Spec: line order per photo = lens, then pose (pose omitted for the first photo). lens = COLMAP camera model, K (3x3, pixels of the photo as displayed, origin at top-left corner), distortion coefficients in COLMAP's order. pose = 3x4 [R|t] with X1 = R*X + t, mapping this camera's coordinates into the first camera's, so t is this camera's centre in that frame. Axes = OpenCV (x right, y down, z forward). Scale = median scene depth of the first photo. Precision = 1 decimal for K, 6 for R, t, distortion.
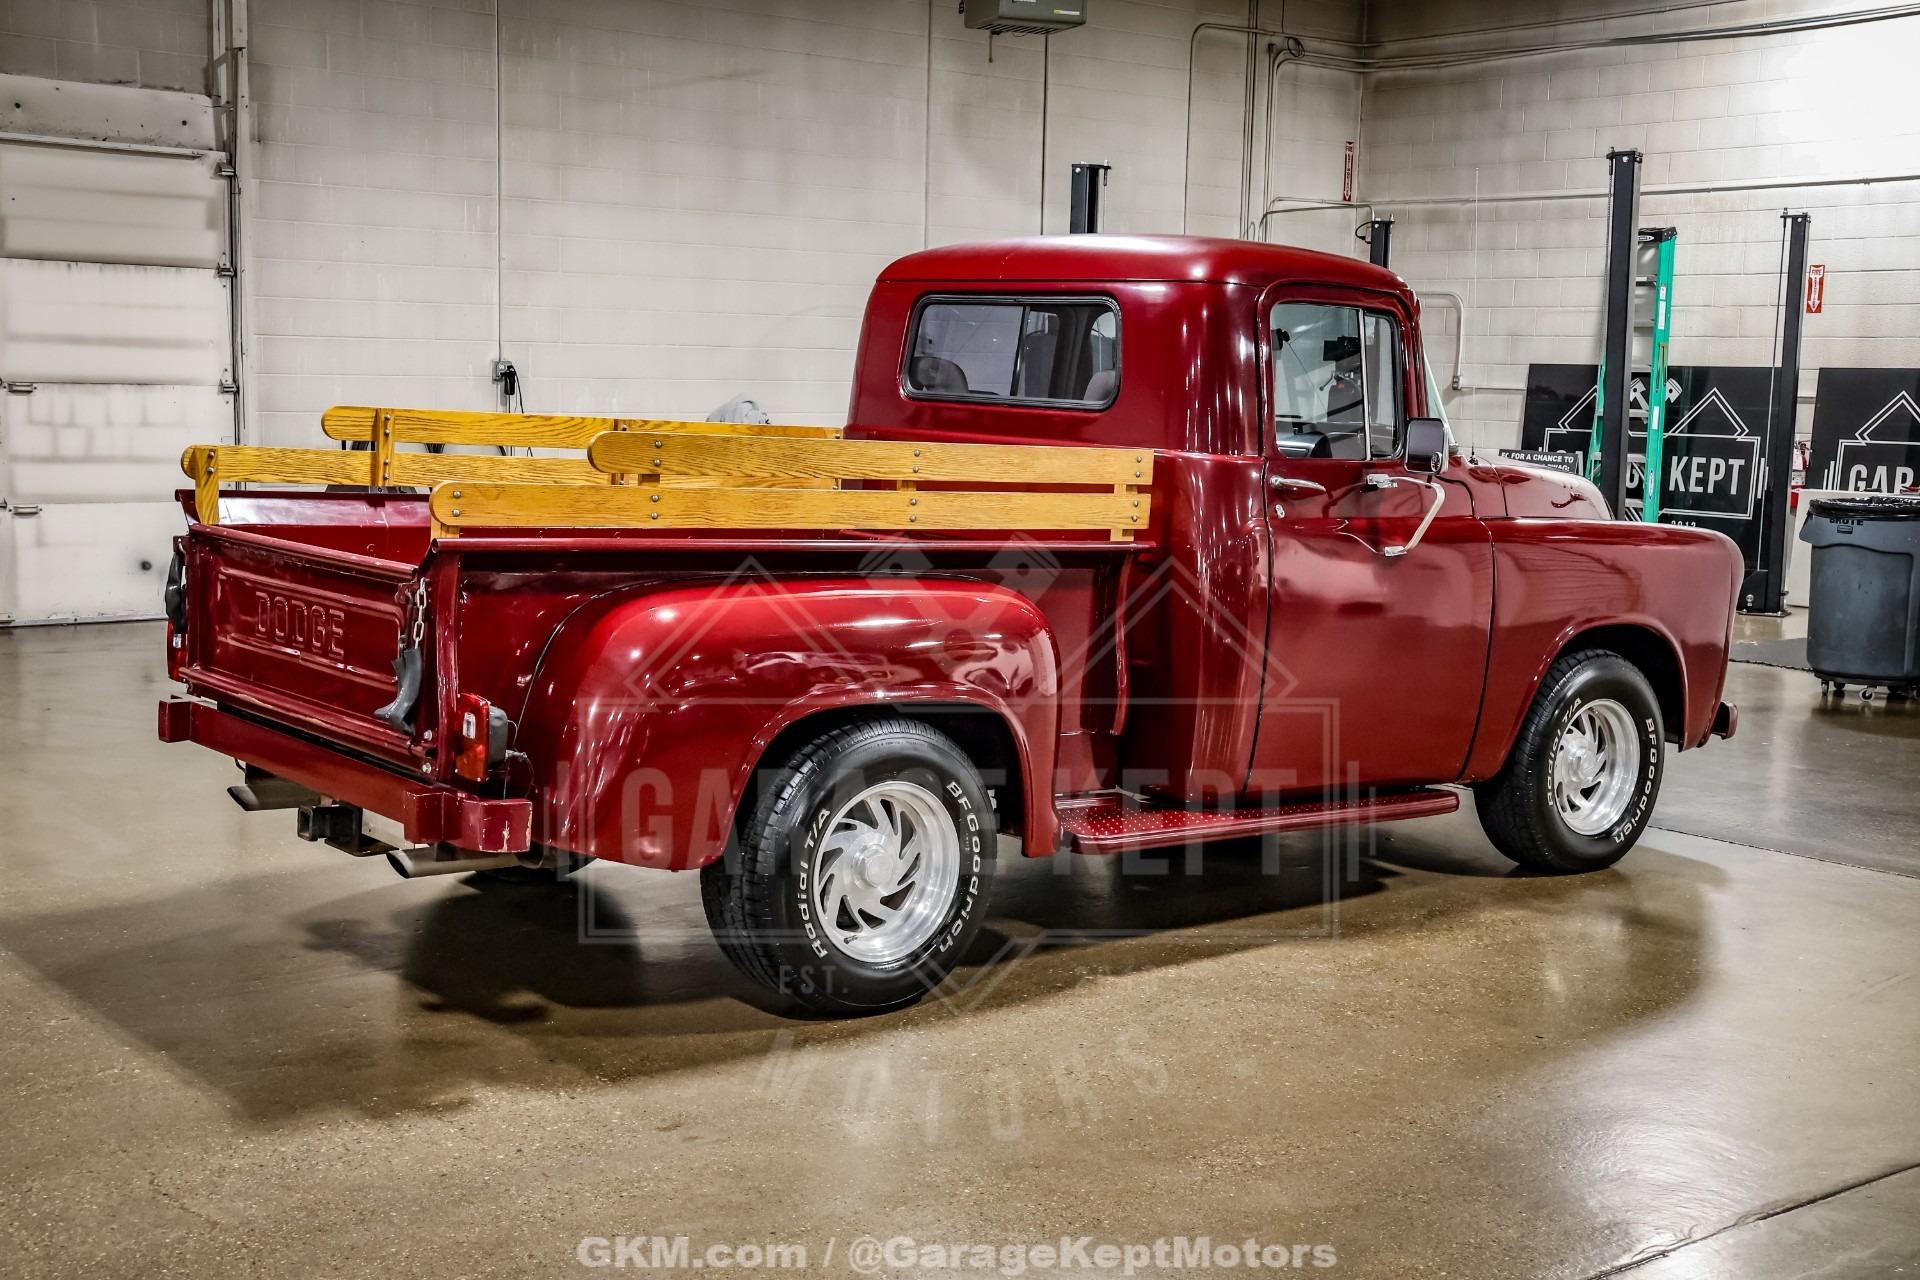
lens RADIAL K [[2255.3, 0, 956.2], [0, 2255.3, 633.8], [0, 0, 1]] dist [-0.012765, 0.278814]
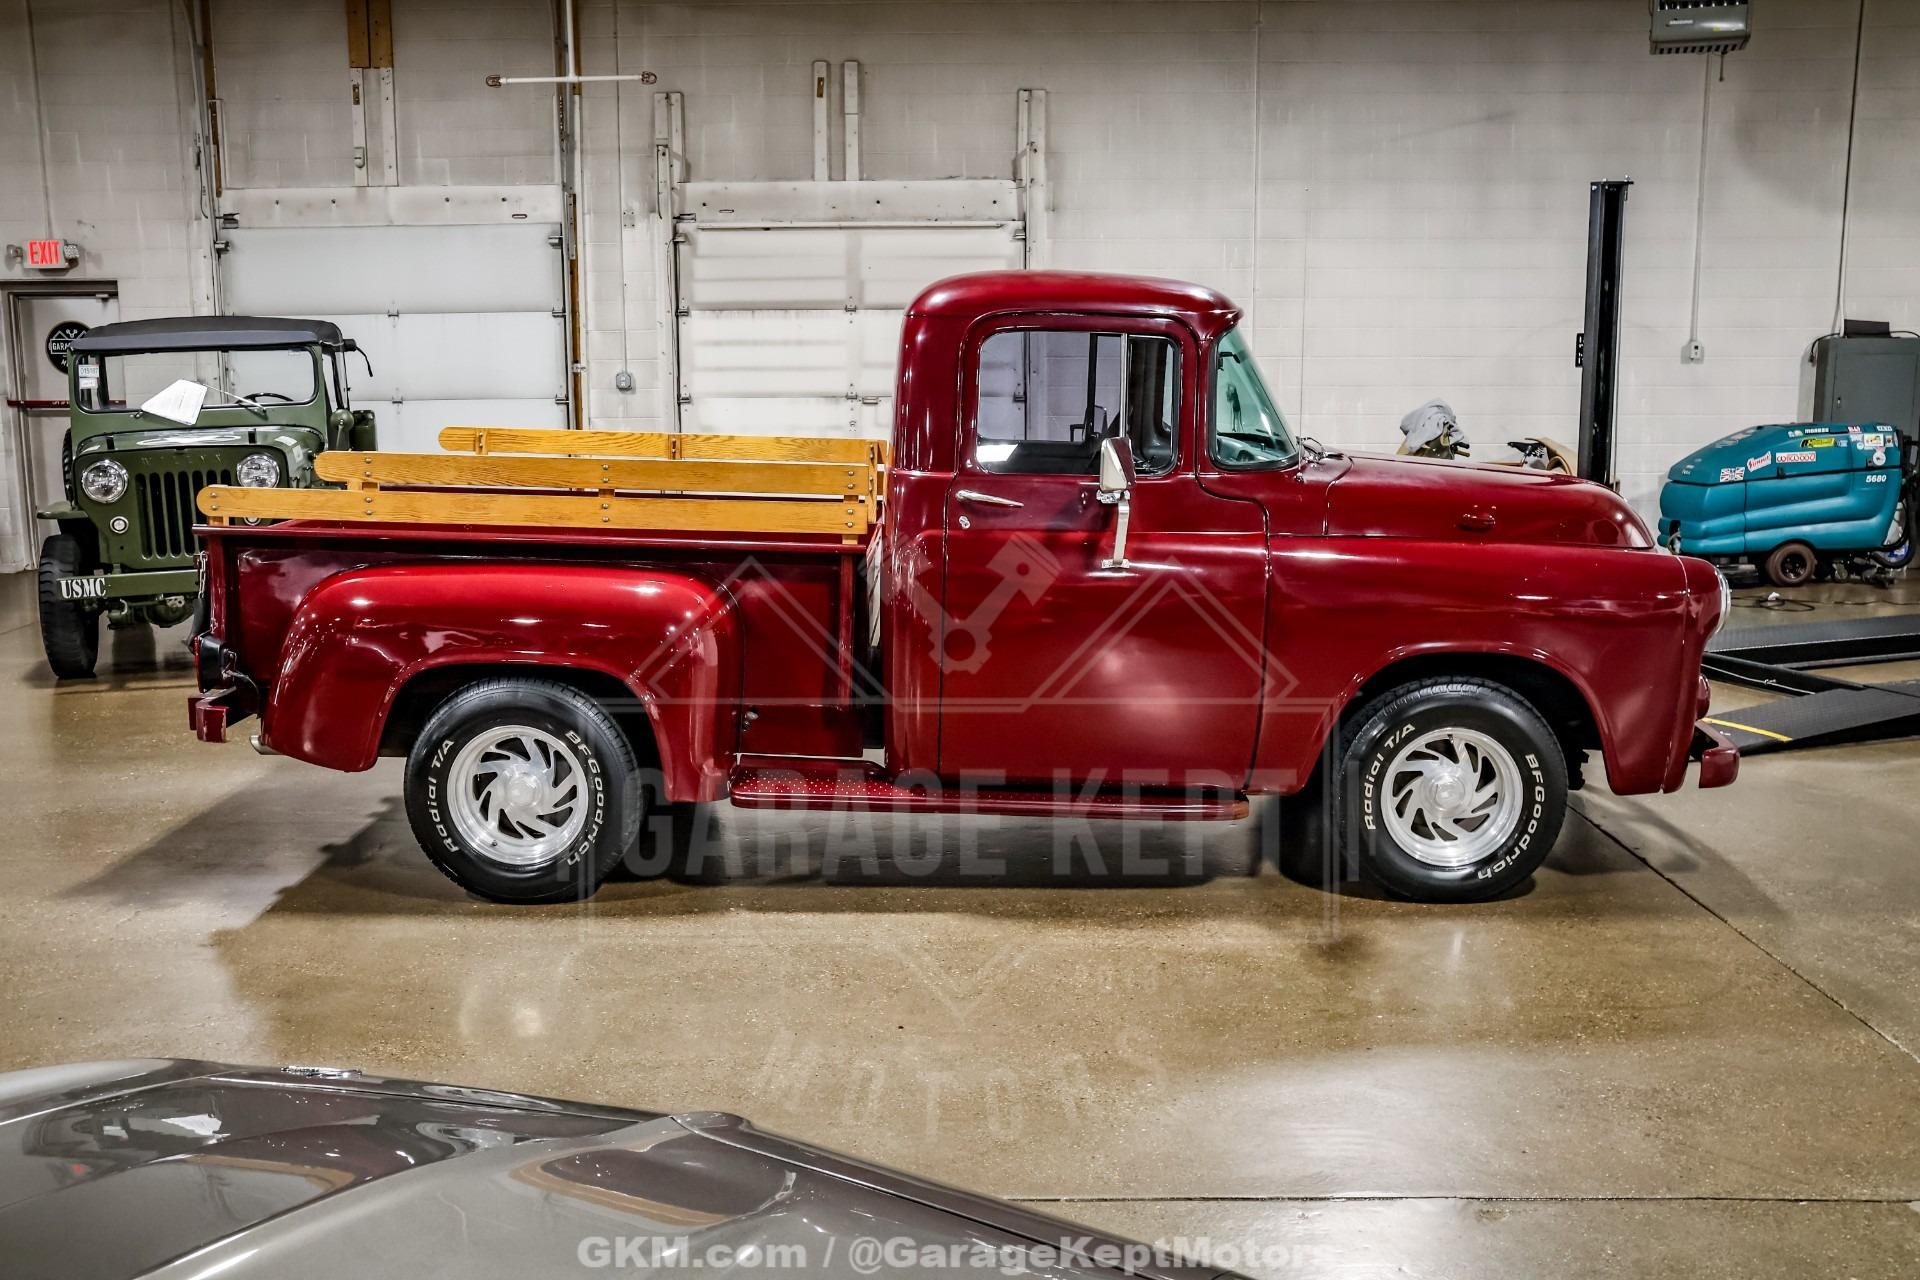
lens RADIAL K [[1816.2, 0, 947.1], [0, 1816.2, 653.6], [0, 0, 1]] dist [-0.119771, 0.195108]
pose [[0.771715, 0.080600, -0.630841, 0.345207], [-0.055241, 0.996683, 0.059765, -0.021444], [0.633565, -0.011273, 0.773607, 0.155977]]
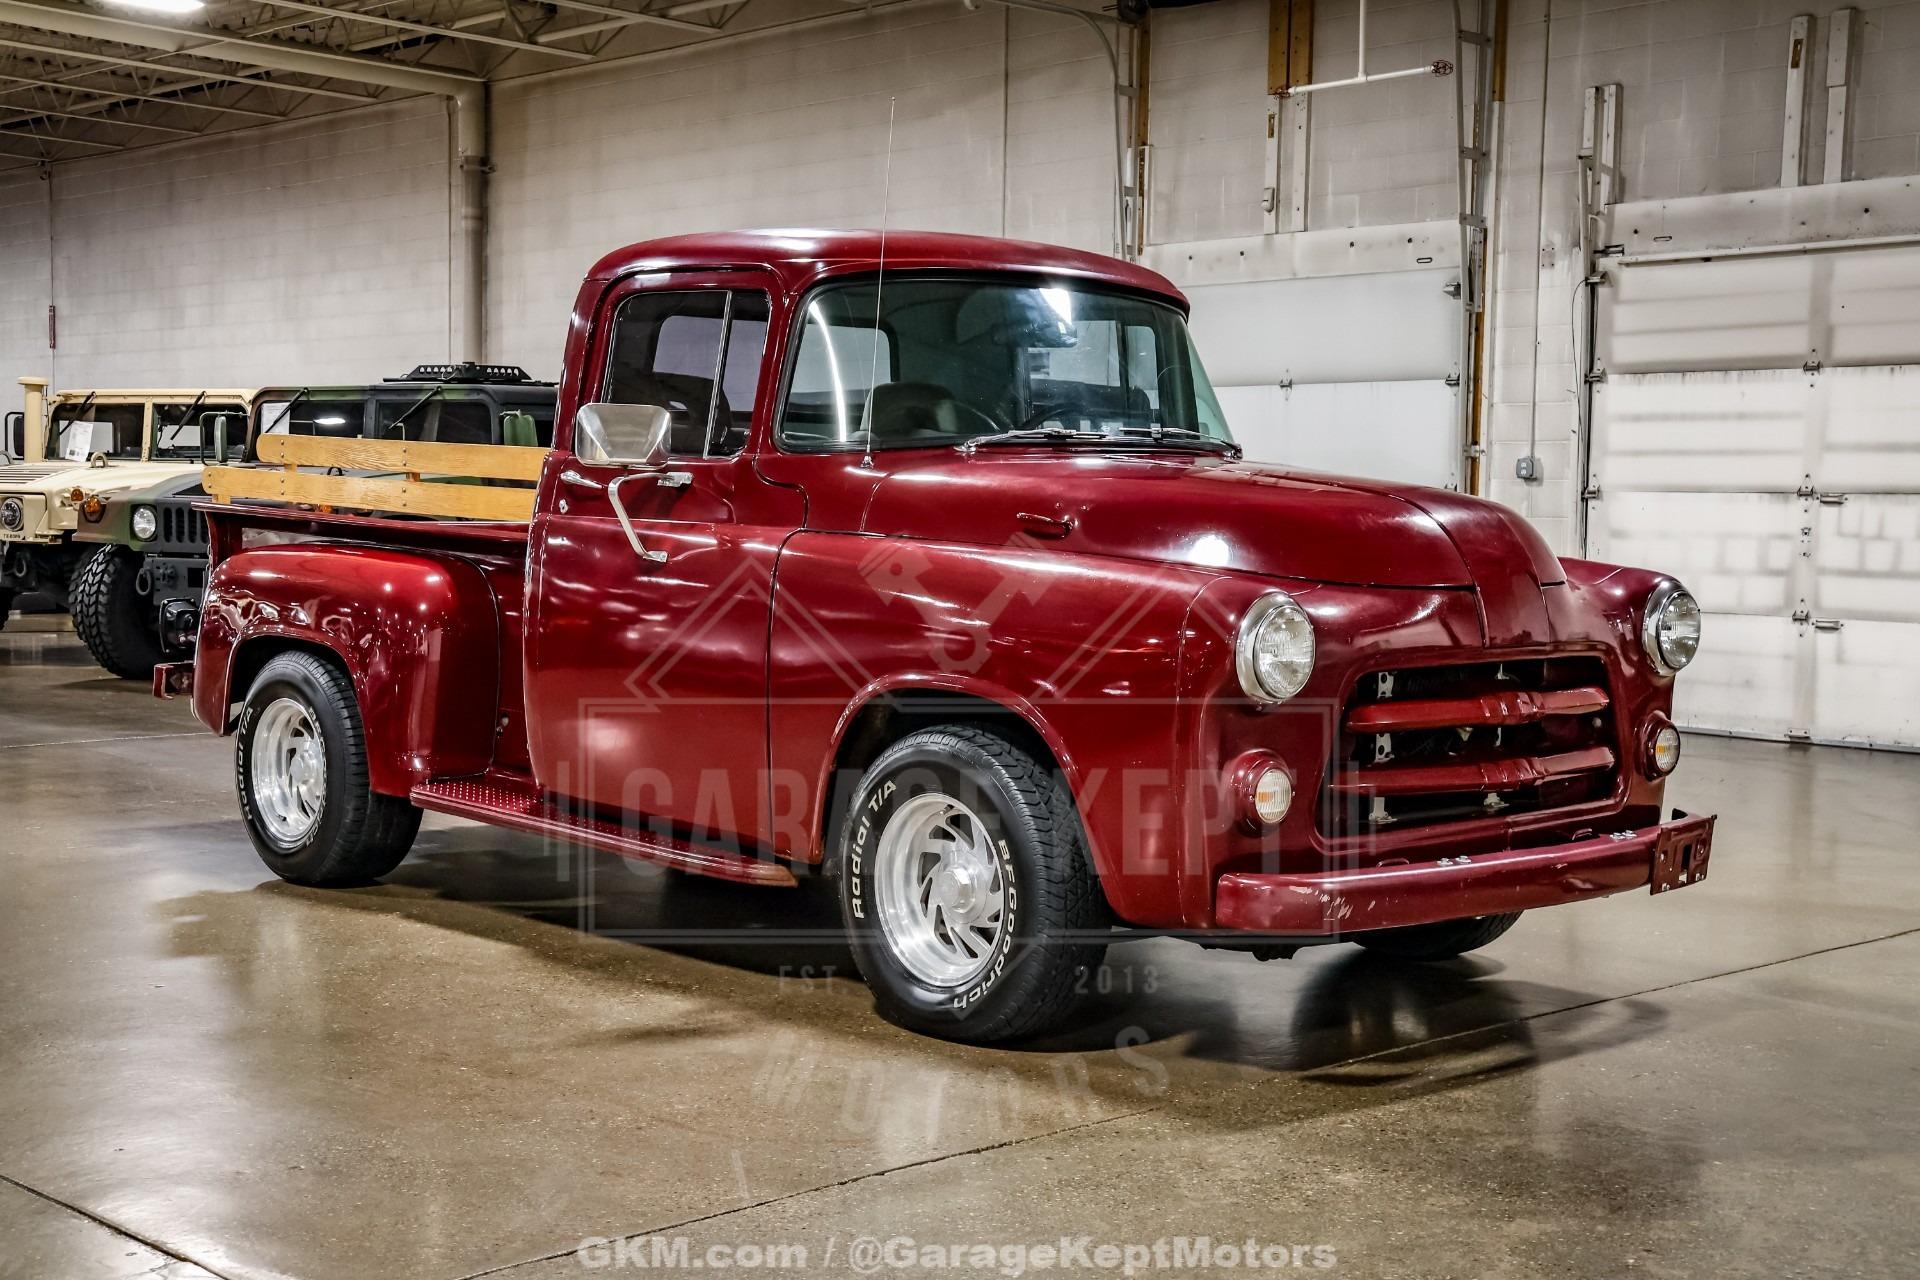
lens RADIAL K [[2449.9, 0, 954.5], [0, 2449.9, 645.0], [0, 0, 1]] dist [0.013420, 0.350864]
pose [[0.094474, 0.037394, -0.994825, 0.602861], [-0.134149, 0.990658, 0.024498, -0.021580], [0.986448, 0.131141, 0.098607, 0.529715]]
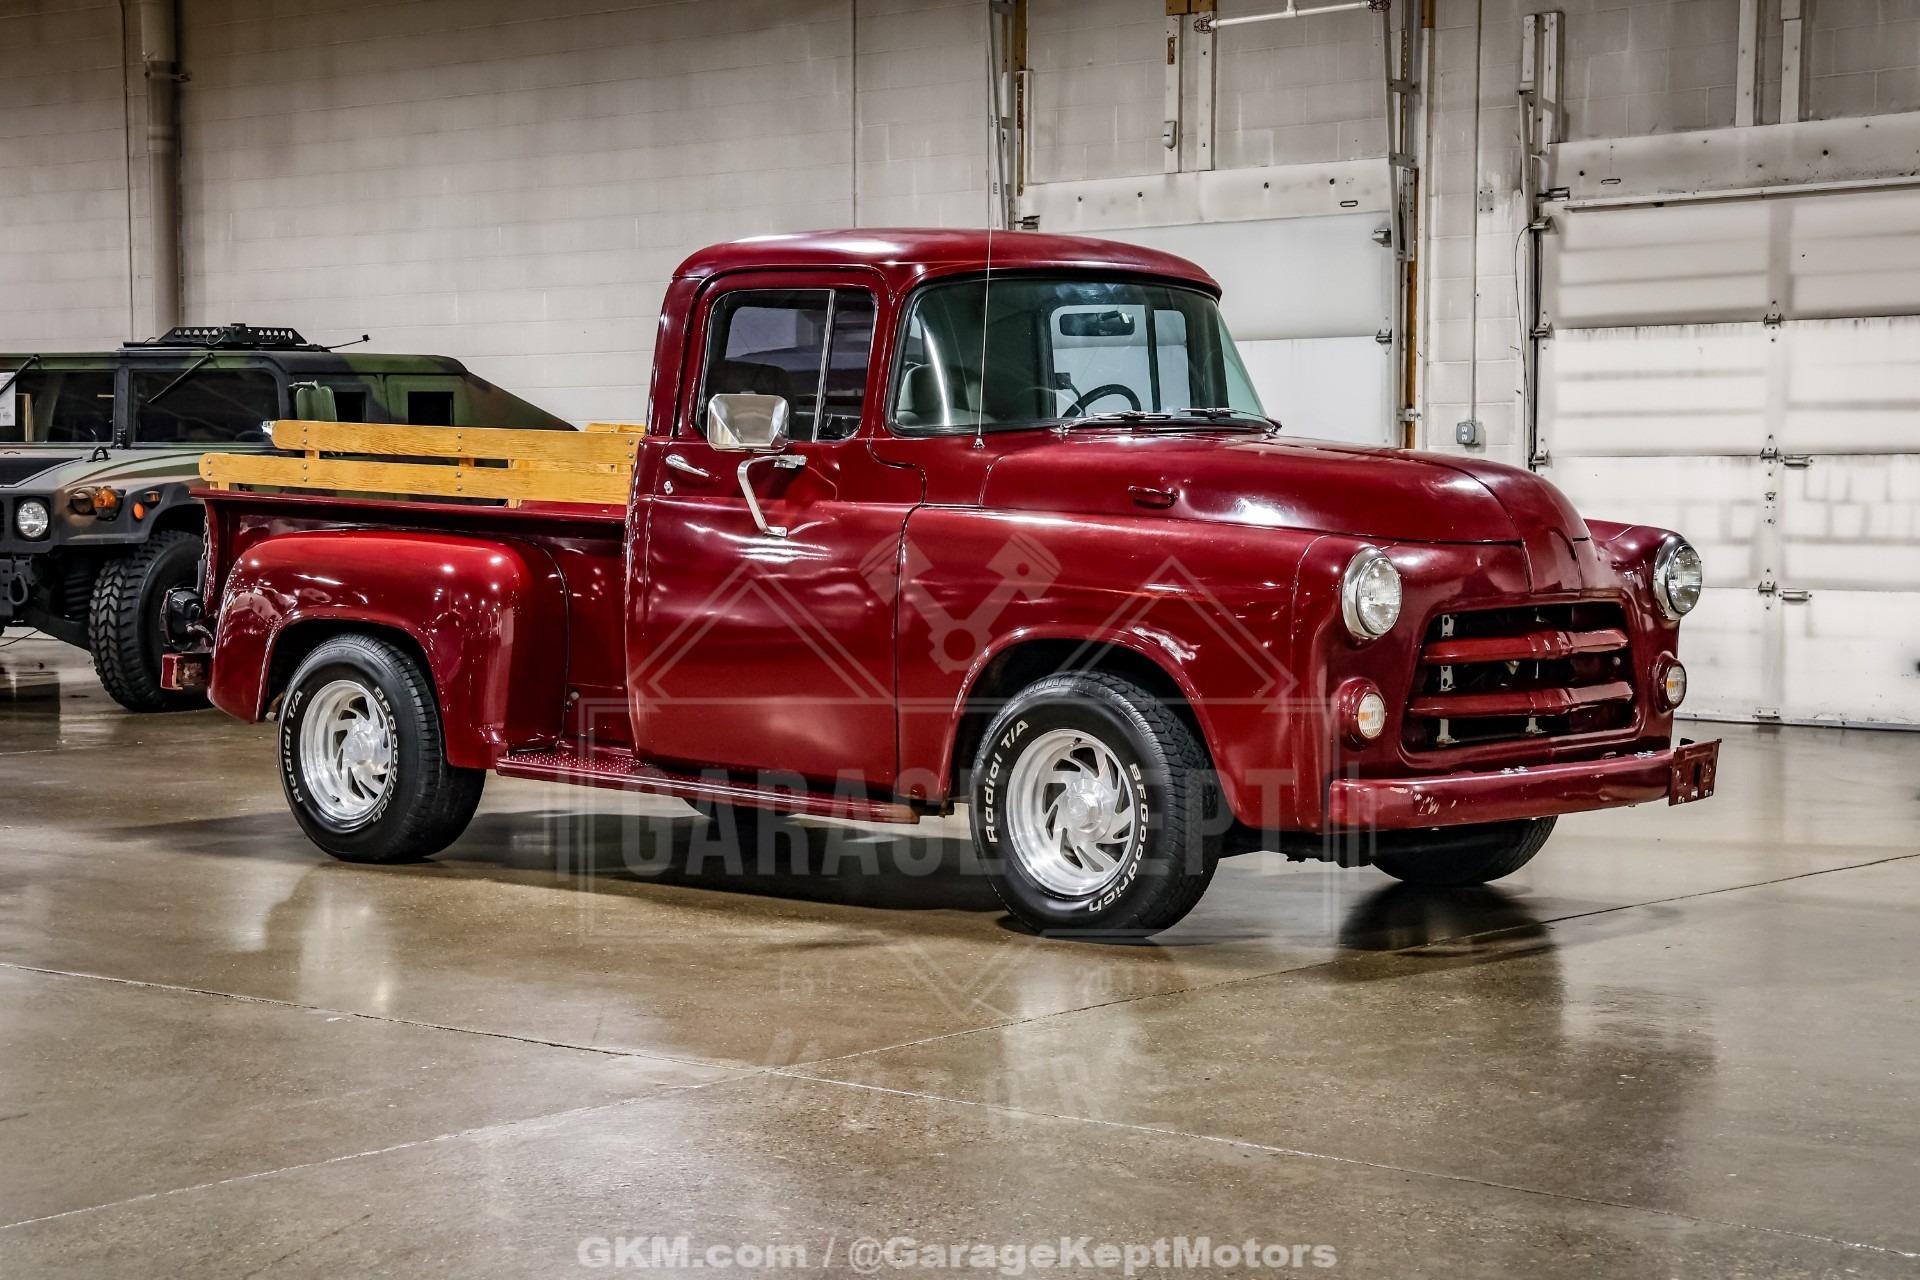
lens RADIAL K [[3330.0, 0, 960.0], [0, 3330.0, 640.0], [0, 0, 1]] dist [0.197412, 0.236194]
pose [[0.196654, 0.024066, -0.980178, 0.842209], [-0.114501, 0.993422, 0.001419, -0.000733], [0.973764, 0.111953, 0.198116, 0.411748]]
